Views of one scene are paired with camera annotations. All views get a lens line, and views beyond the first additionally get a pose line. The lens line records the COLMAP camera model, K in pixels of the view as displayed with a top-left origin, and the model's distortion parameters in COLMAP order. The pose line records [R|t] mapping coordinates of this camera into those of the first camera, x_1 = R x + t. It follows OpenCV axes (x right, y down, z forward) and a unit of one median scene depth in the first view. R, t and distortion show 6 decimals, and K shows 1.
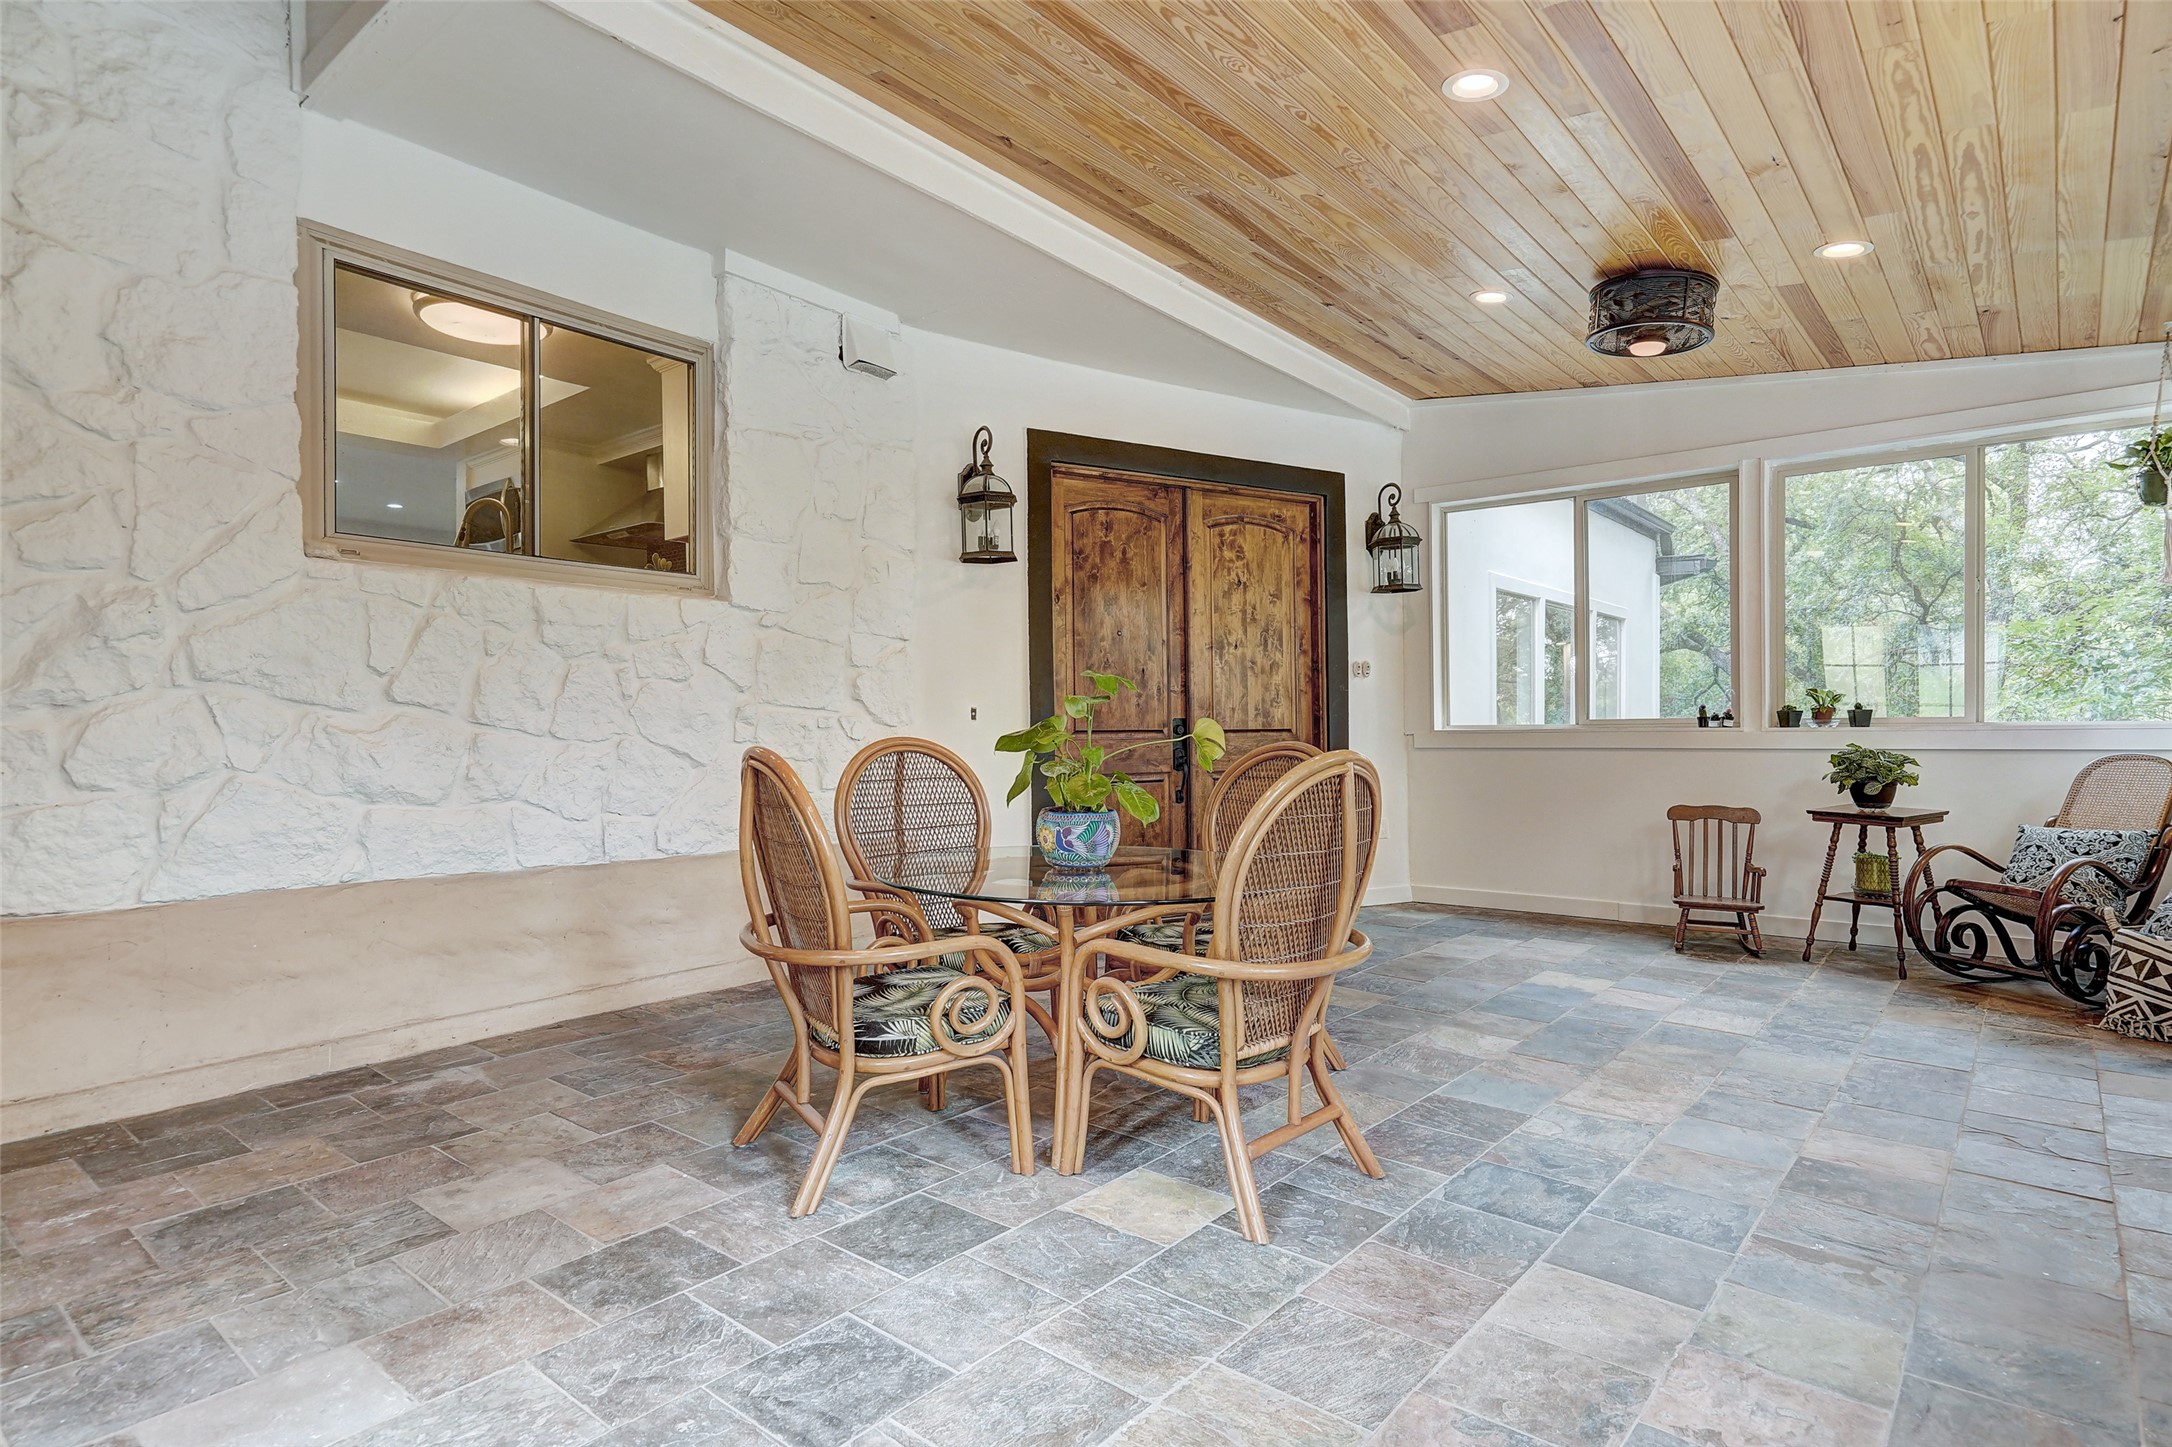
lens RADIAL K [[1153.8, 0, 1094.2], [0, 1153.8, 737.7], [0, 0, 1]] dist [0.011086, 0.004363]
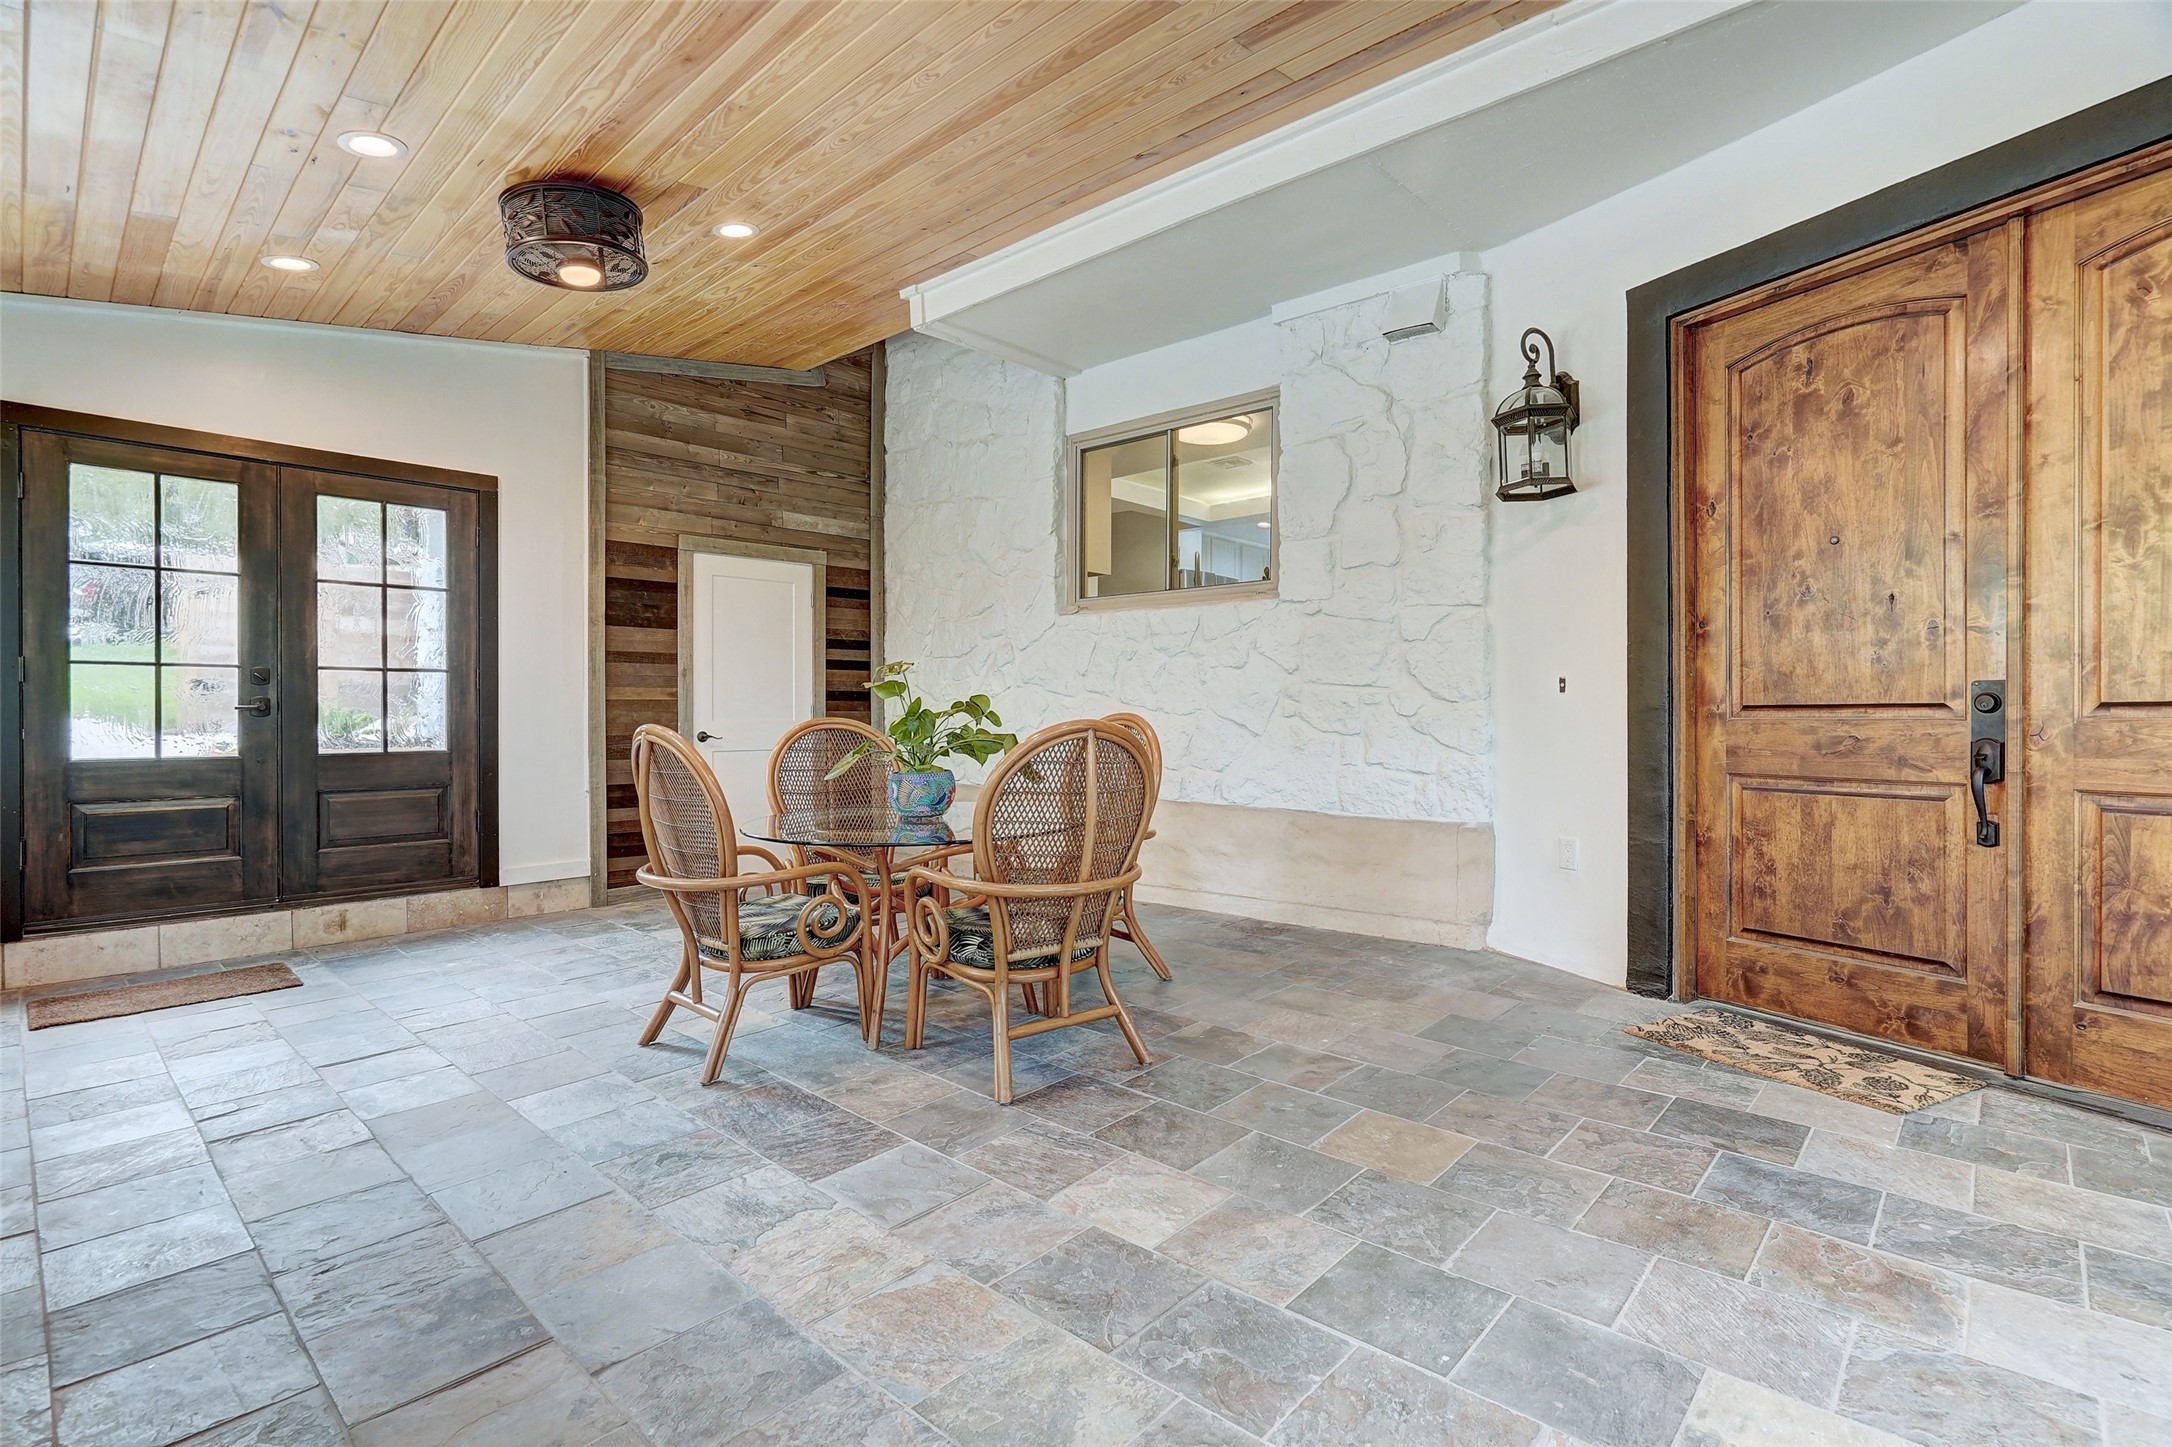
lens RADIAL K [[1041.8, 0, 1084.6], [0, 1041.8, 708.7], [0, 0, 1]] dist [-0.004160, 0.000841]
pose [[-0.063394, 0.000649, -0.997988, 0.688156], [-0.003907, 0.999992, 0.000898, -0.003962], [0.997981, 0.003956, -0.063391, 0.778877]]
